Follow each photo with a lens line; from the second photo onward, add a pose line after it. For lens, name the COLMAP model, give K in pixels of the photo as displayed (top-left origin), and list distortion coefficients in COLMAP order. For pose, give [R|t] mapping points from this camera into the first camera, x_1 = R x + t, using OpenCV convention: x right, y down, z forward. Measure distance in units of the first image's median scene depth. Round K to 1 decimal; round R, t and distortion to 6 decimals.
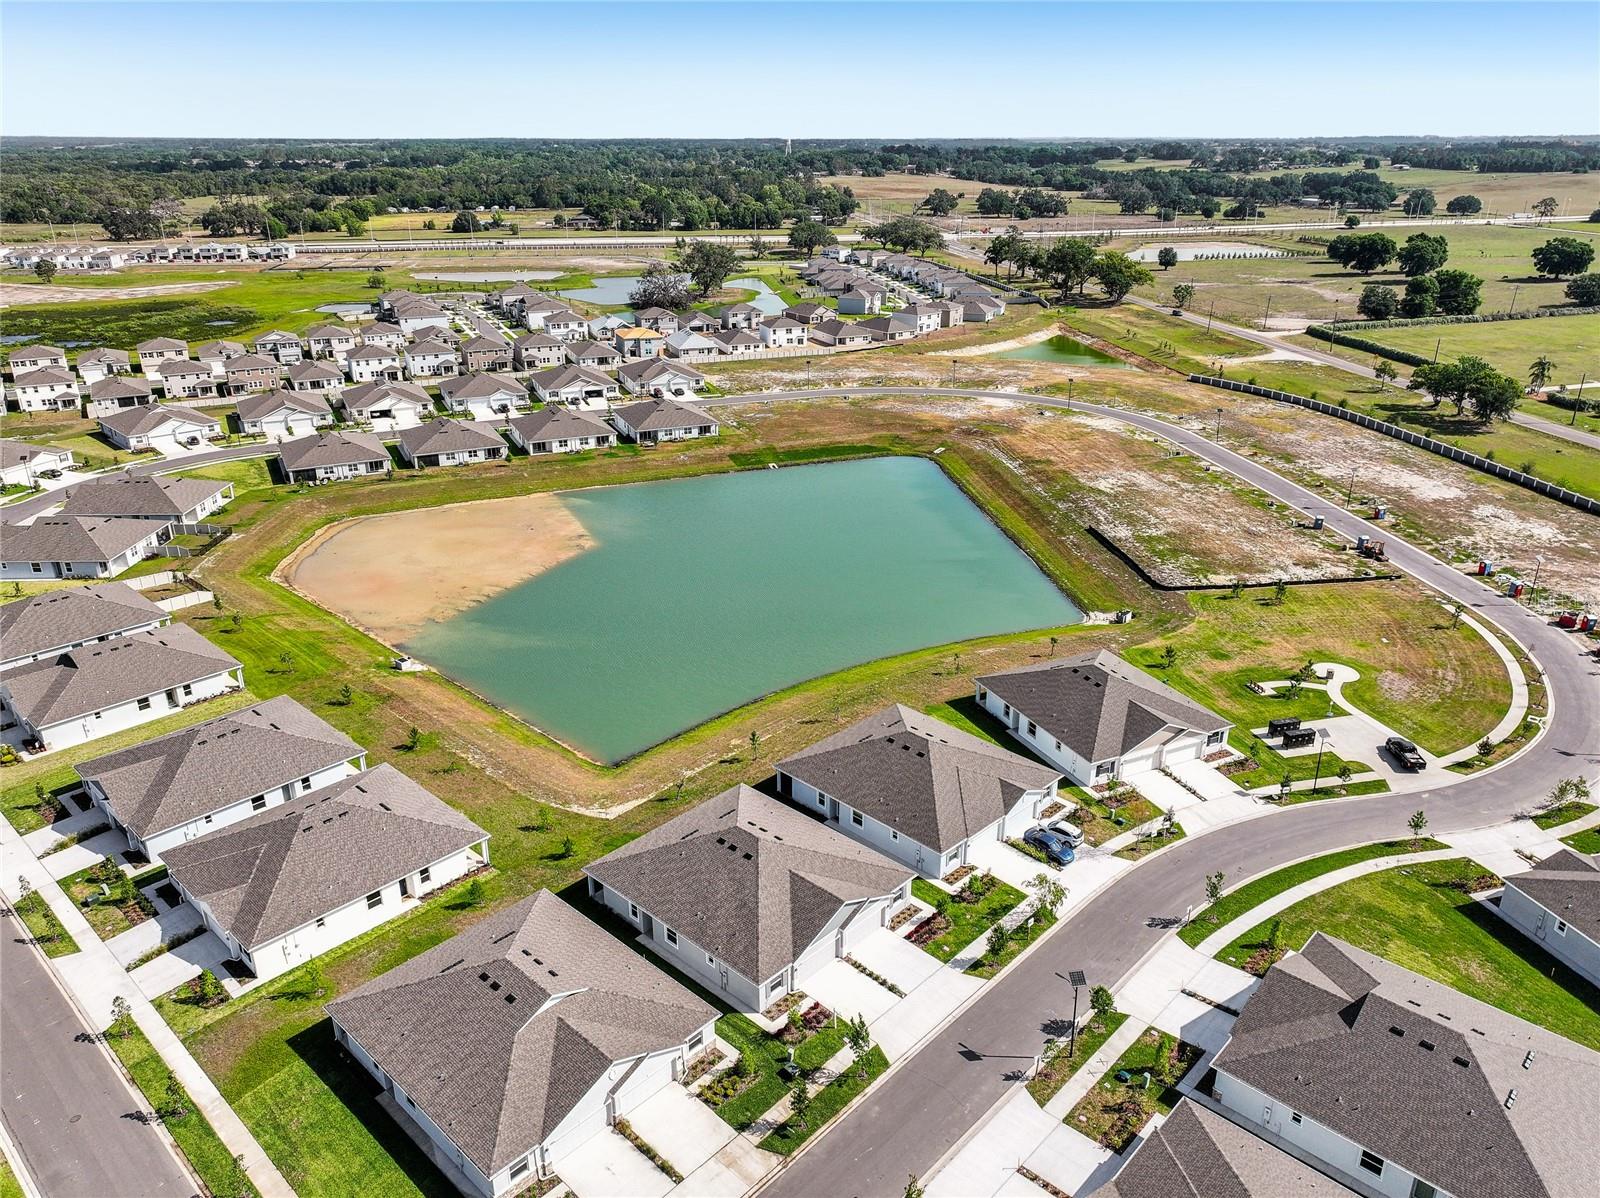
lens RADIAL K [[1134.2, 0, 805.8], [0, 1134.2, 610.8], [0, 0, 1]] dist [0.003431, 0.006289]
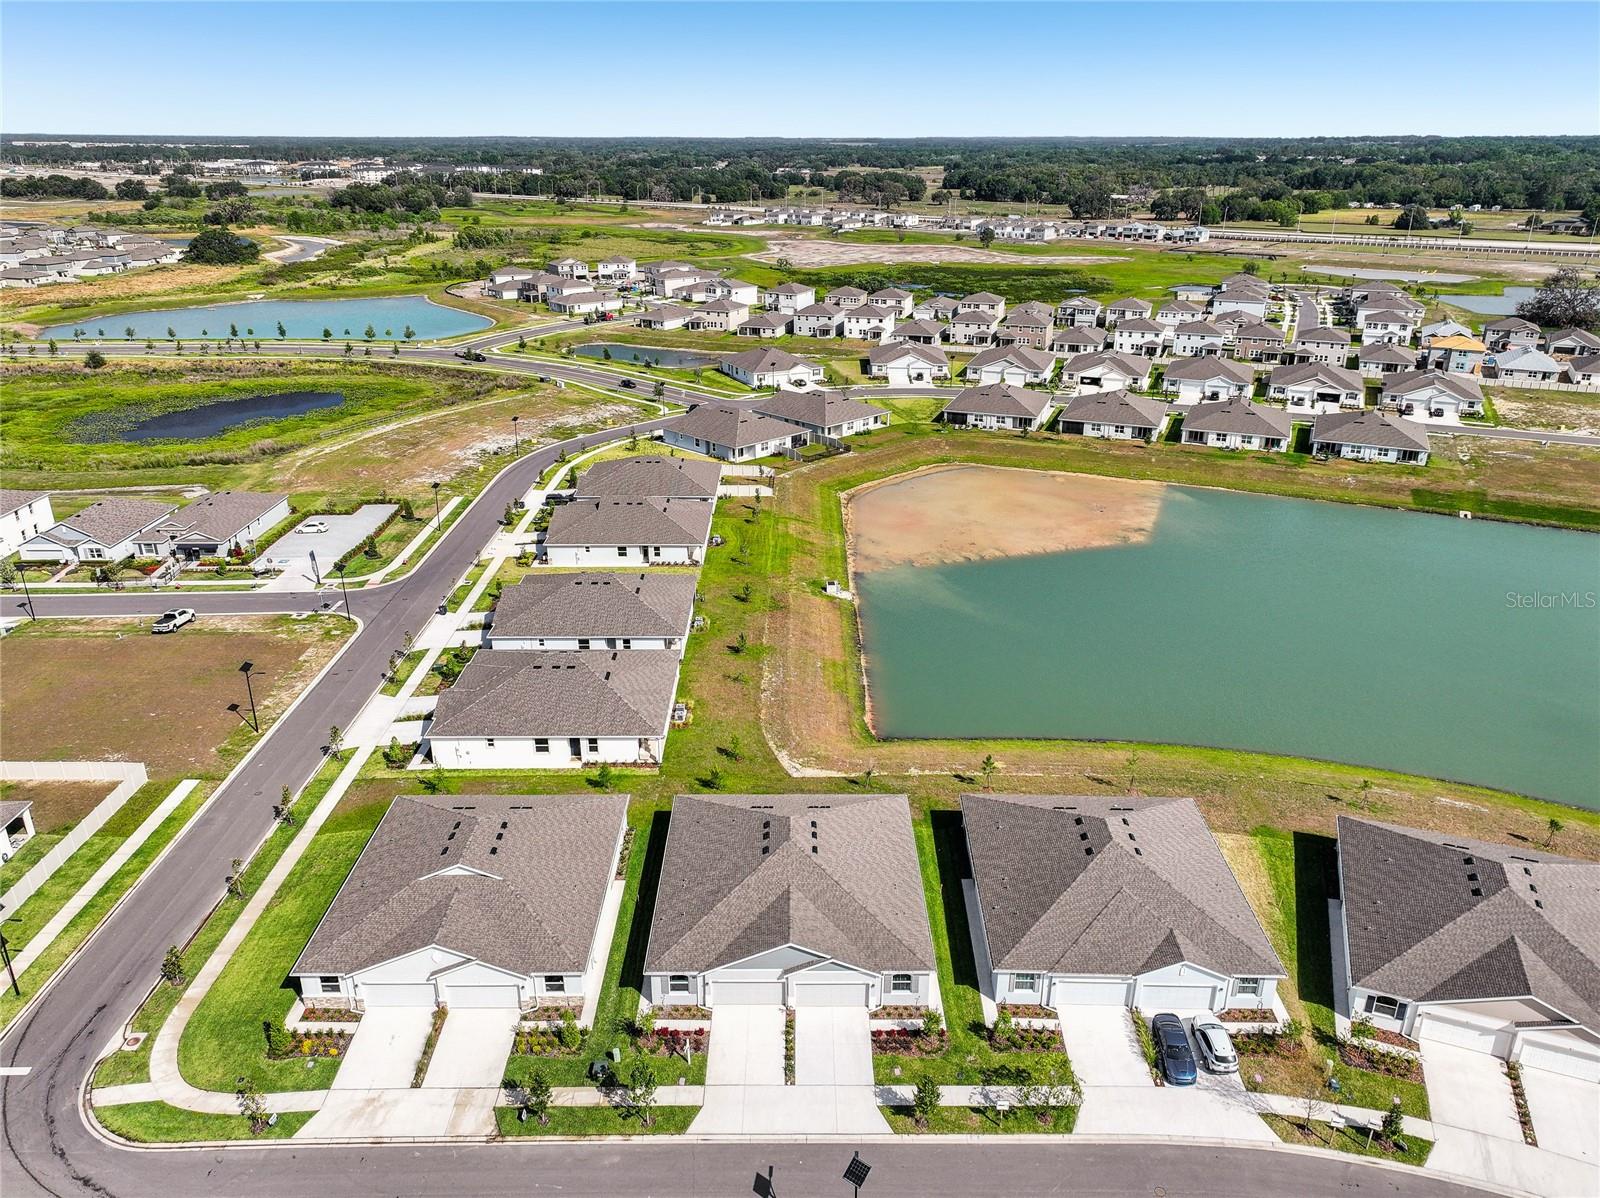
lens RADIAL K [[1134.2, 0, 805.8], [0, 1134.2, 610.8], [0, 0, 1]] dist [0.003431, 0.006289]
pose [[0.689199, 0.282815, -0.667098, 0.242639], [-0.283157, 0.952592, 0.111312, -0.030757], [0.666953, 0.112177, 0.736607, 0.176252]]
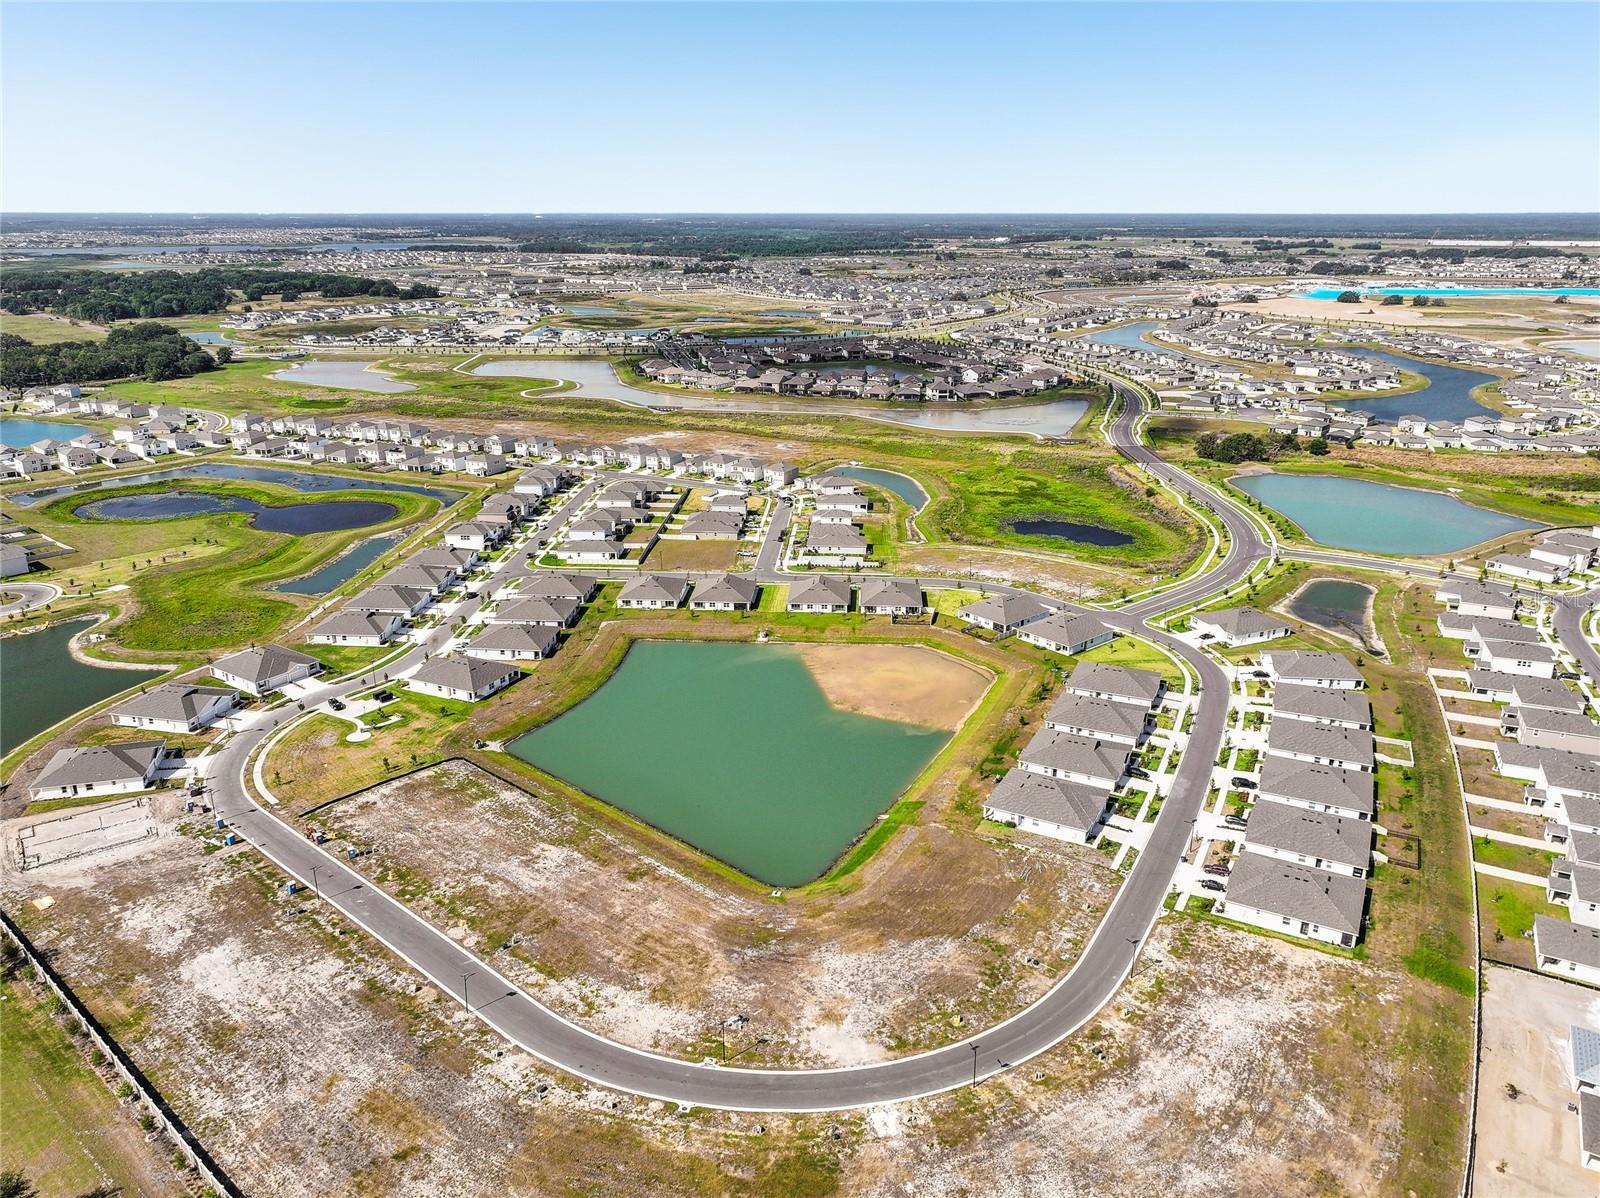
lens RADIAL K [[1134.2, 0, 805.8], [0, 1134.2, 610.8], [0, 0, 1]] dist [0.003431, 0.006289]
pose [[-0.768986, 0.214222, -0.602303, 0.730981], [-0.246283, 0.770174, 0.588368, -1.043776], [0.589920, 0.600784, -0.539494, 1.727754]]
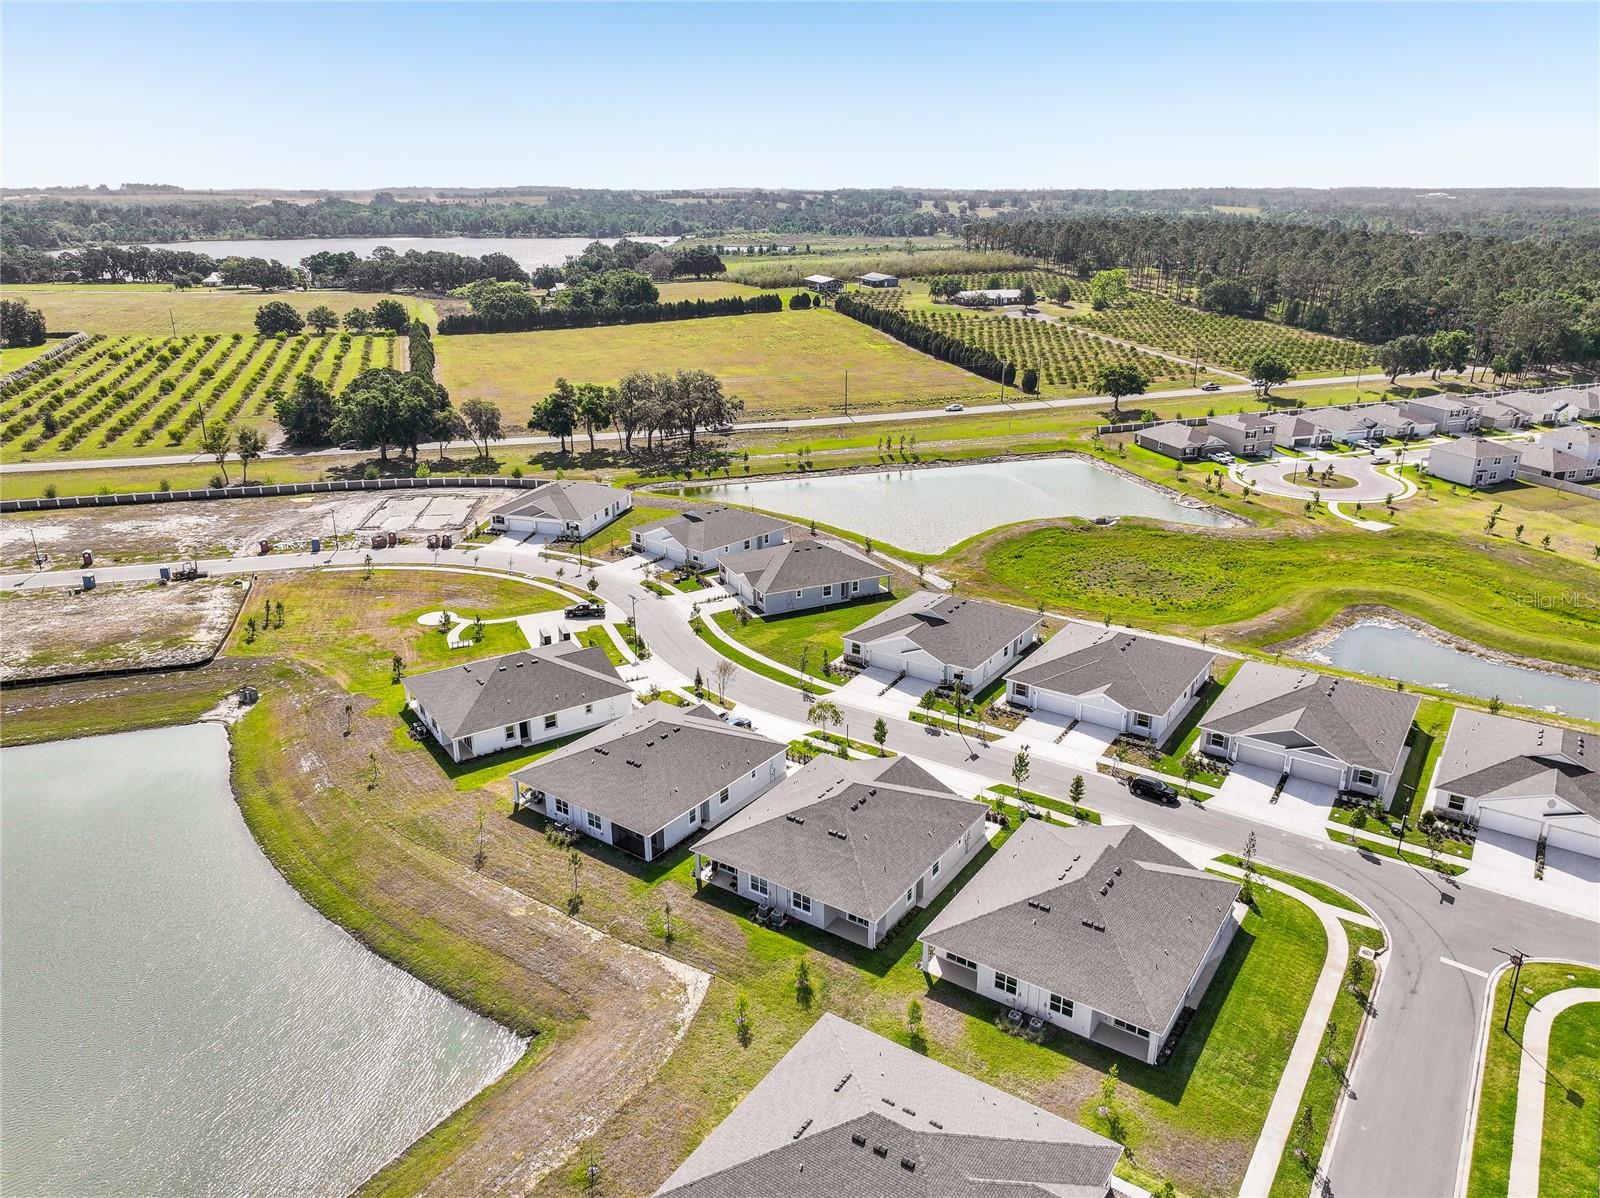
lens RADIAL K [[1124.4, 0, 803.9], [0, 1124.4, 610.7], [0, 0, 1]] dist [0.010601, 0.000434]
pose [[-0.157856, -0.348039, 0.924094, -0.484387], [0.381324, 0.841750, 0.382164, -0.184393], [-0.910864, 0.412706, -0.000160, 0.482166]]
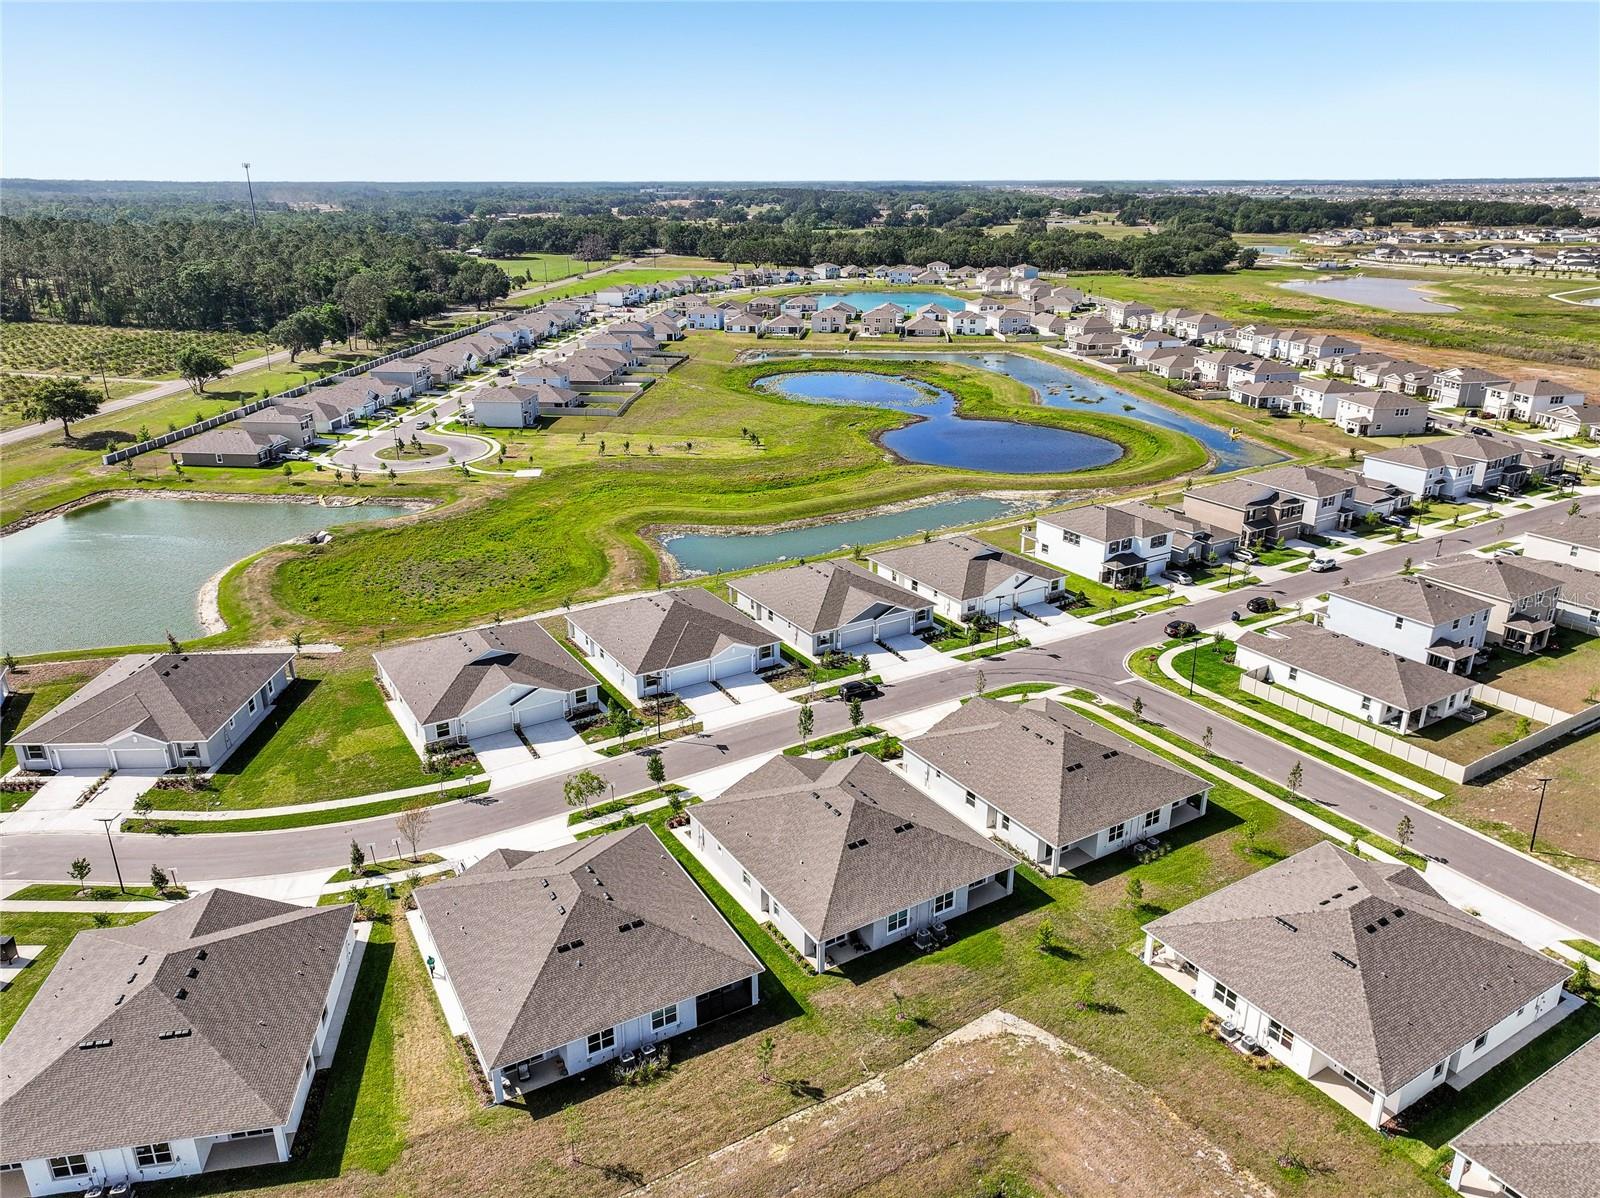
lens RADIAL K [[1133.2, 0, 806.6], [0, 1133.2, 606.7], [0, 0, 1]] dist [0.000916, 0.011455]
pose [[-0.965471, -0.090345, 0.244342, -0.119980], [0.102482, 0.730596, 0.675076, -0.288314], [-0.239505, 0.676807, -0.696110, 0.785247]]
